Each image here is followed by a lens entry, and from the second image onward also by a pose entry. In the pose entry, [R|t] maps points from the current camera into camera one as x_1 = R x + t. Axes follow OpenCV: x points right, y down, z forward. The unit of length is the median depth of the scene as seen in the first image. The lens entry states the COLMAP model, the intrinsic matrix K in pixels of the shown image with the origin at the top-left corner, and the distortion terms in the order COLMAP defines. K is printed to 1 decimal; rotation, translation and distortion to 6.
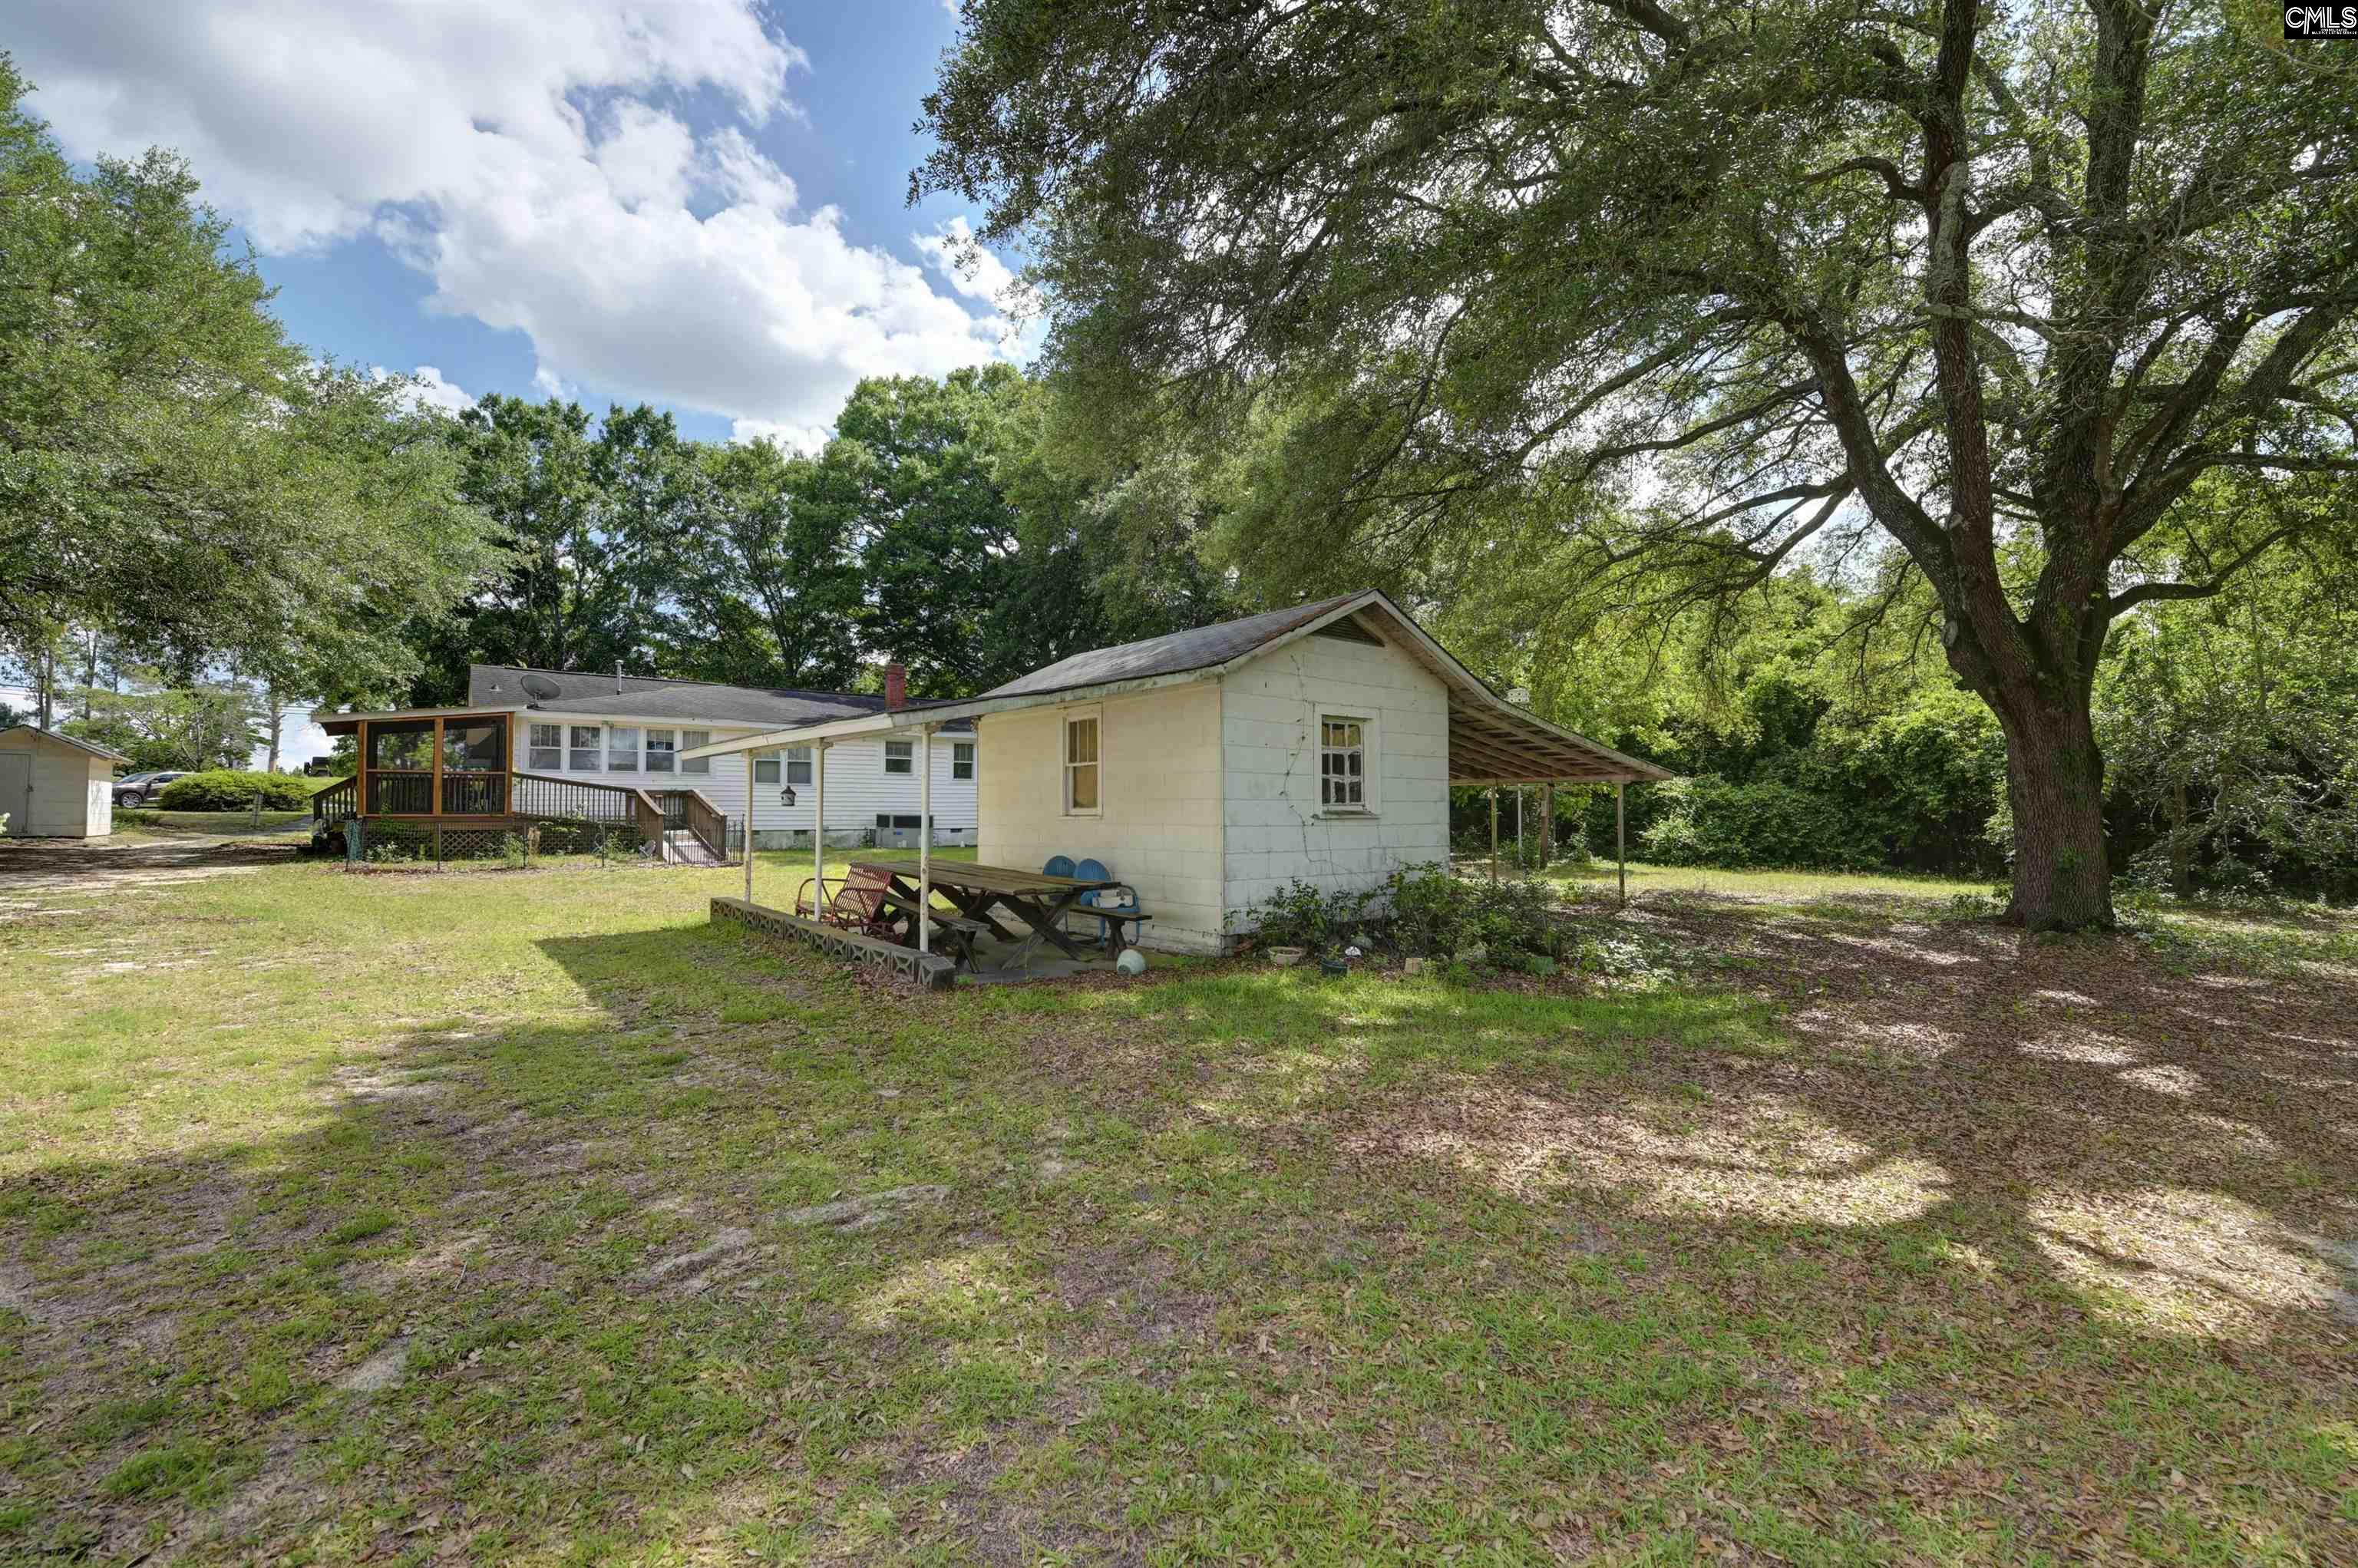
lens RADIAL K [[1020.6, 0, 1189.4], [0, 1020.6, 775.7], [0, 0, 1]] dist [-0.002533, -0.009807]
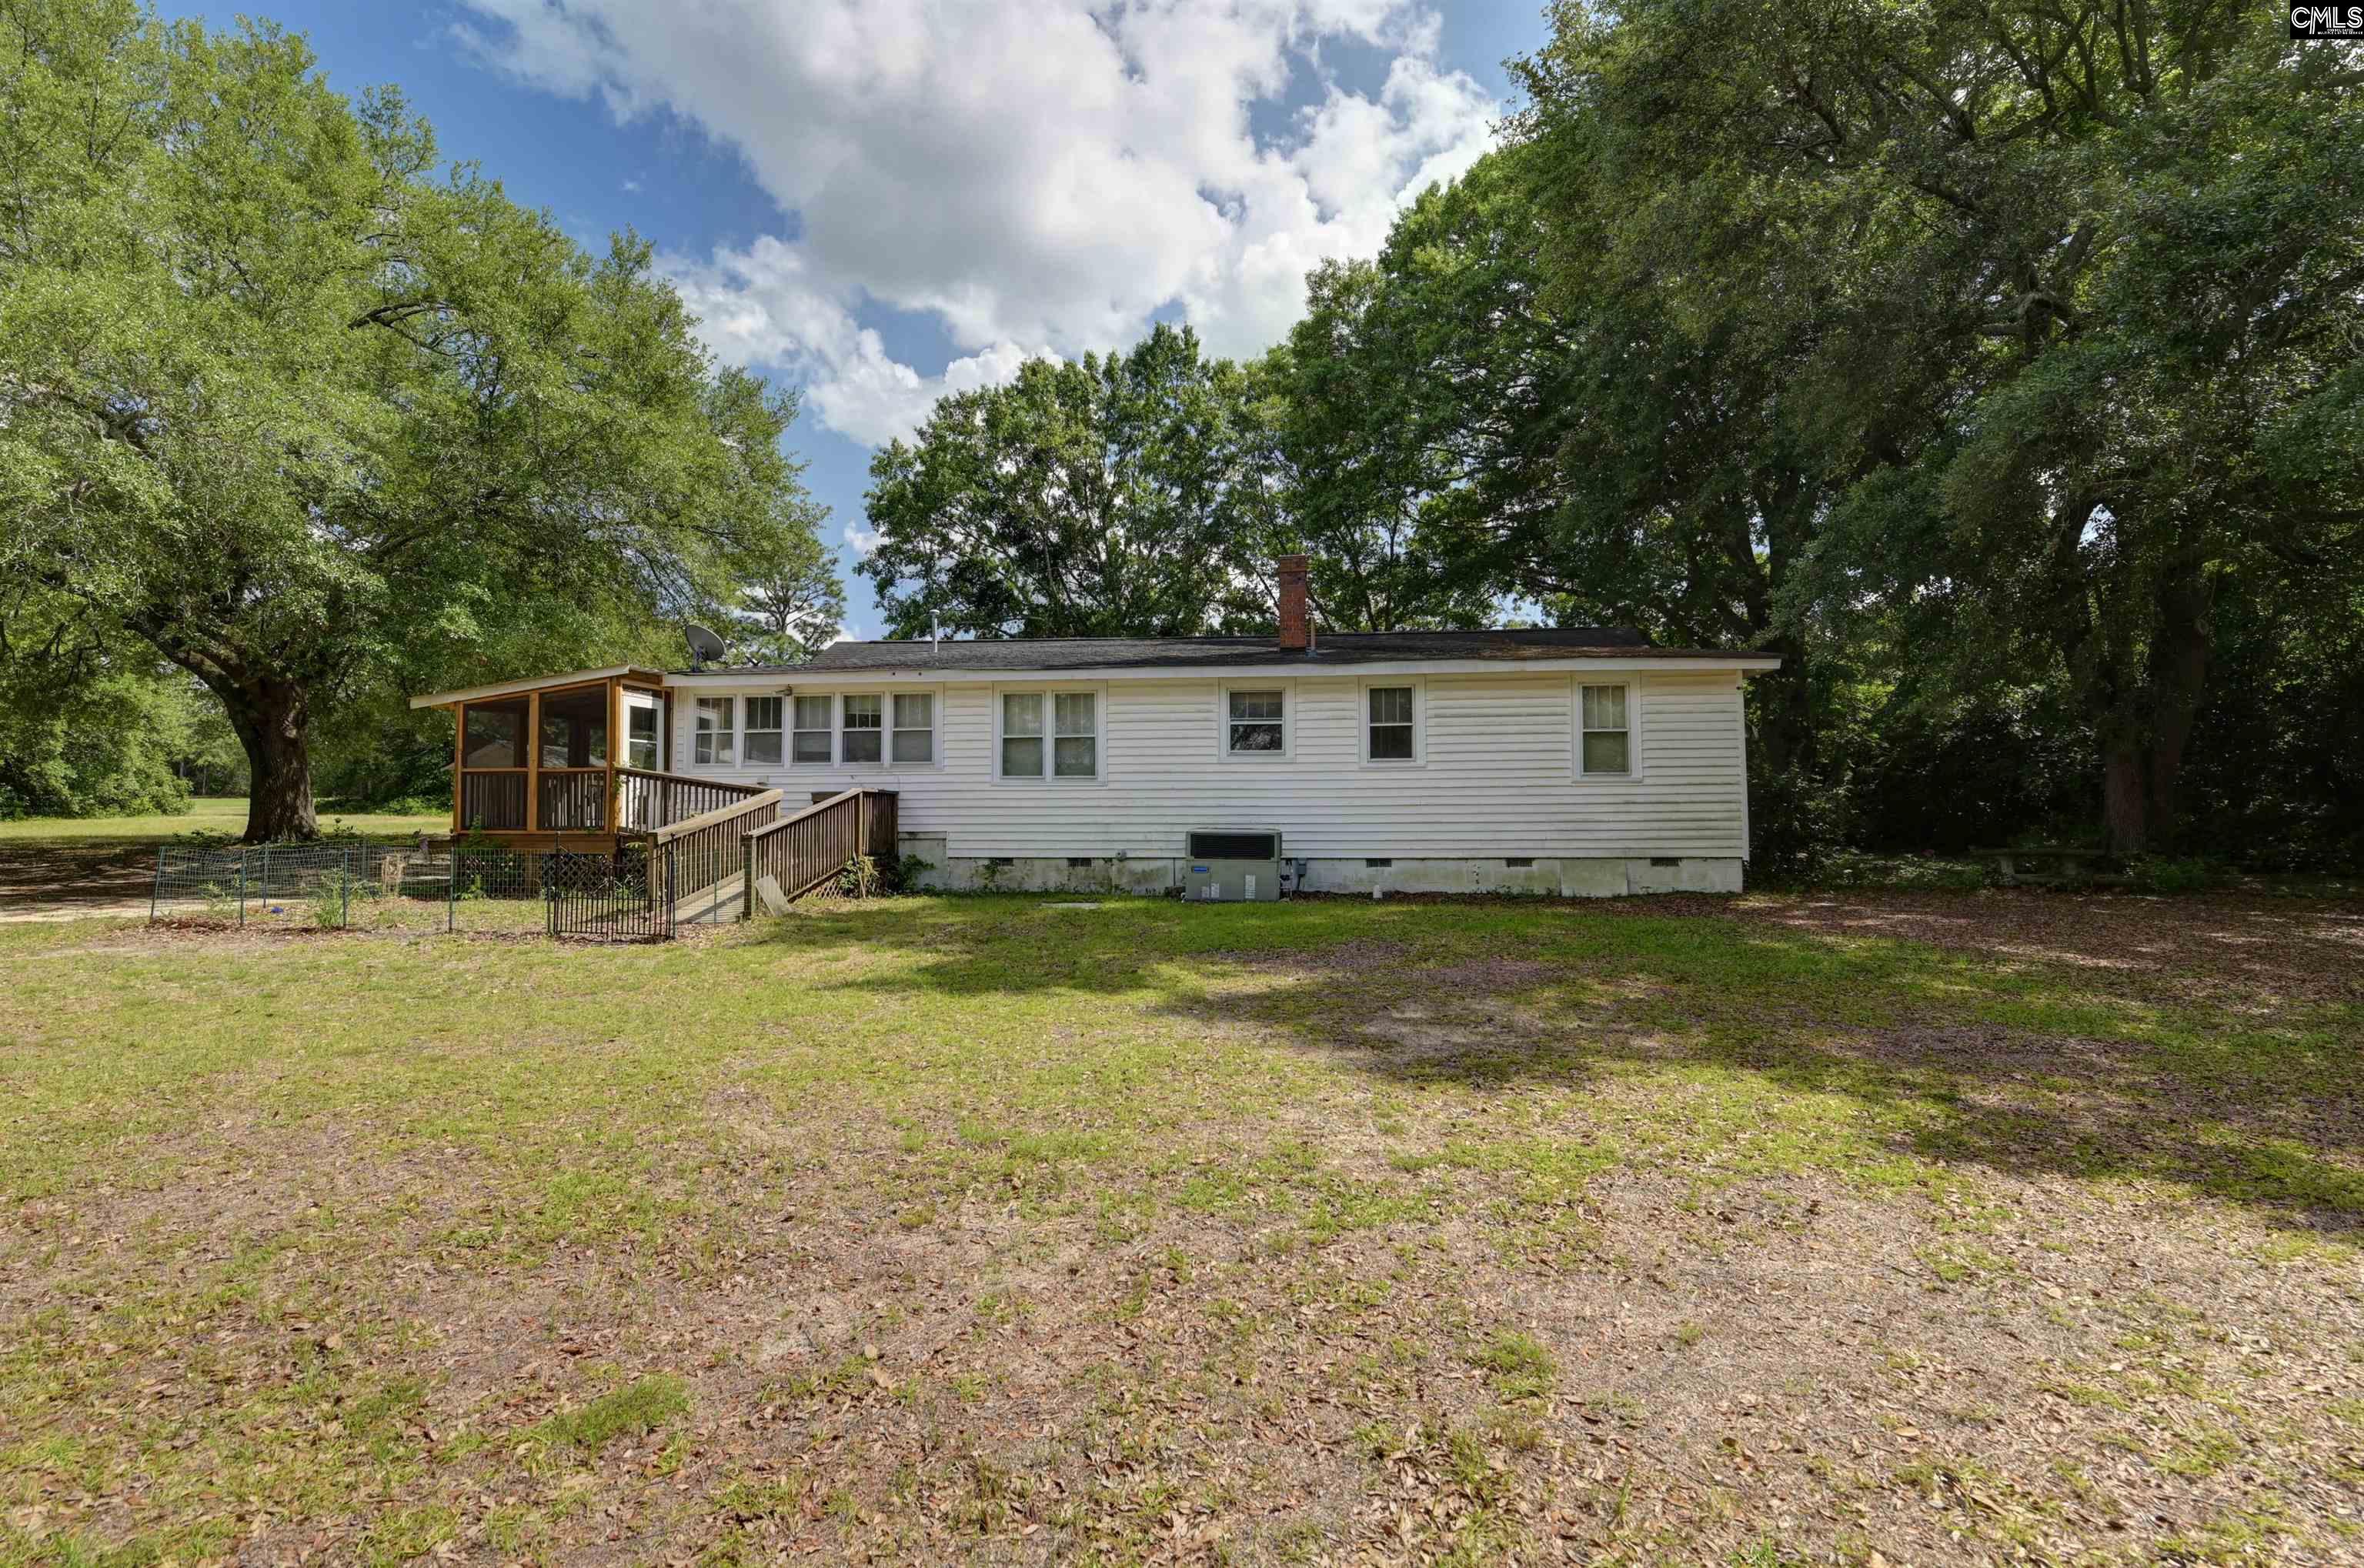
lens RADIAL K [[1023.1, 0, 1192.4], [0, 1023.1, 775.7], [0, 0, 1]] dist [-0.002533, -0.009807]
pose [[0.743600, -0.025933, -0.668121, 0.044915], [0.028892, 0.999560, -0.006641, 0.013374], [0.668000, -0.014365, 0.744023, 0.620088]]
